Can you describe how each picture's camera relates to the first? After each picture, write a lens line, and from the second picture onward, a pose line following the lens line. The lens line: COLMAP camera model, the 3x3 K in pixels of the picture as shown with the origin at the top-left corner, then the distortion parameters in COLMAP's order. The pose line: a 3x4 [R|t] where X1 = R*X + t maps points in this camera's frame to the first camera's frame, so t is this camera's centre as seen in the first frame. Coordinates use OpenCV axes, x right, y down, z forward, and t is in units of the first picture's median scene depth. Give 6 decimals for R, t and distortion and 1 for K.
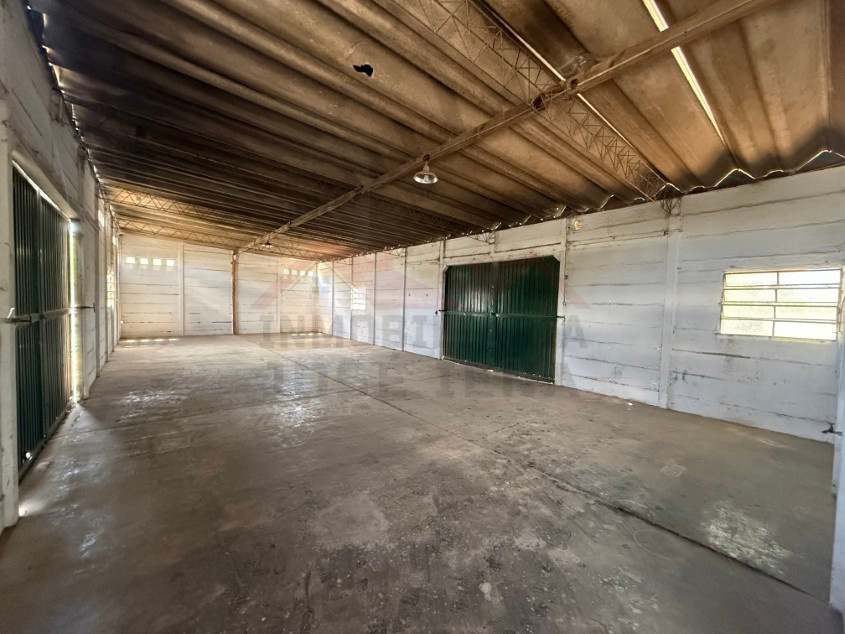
lens RADIAL K [[337.5, 0, 421.7], [0, 337.5, 317.2], [0, 0, 1]] dist [-0.001360, 0.000478]
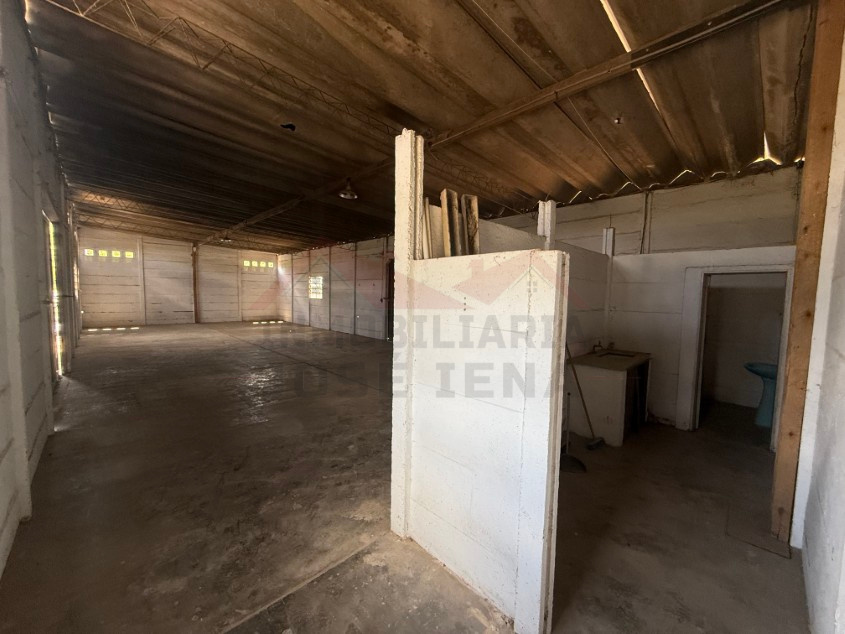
lens RADIAL K [[337.5, 0, 421.7], [0, 337.5, 317.2], [0, 0, 1]] dist [-0.001360, 0.000478]
pose [[0.996312, -0.012345, 0.084910, 0.078258], [0.009814, 0.999497, 0.030159, 0.010892], [-0.085239, -0.029214, 0.995932, -0.150115]]
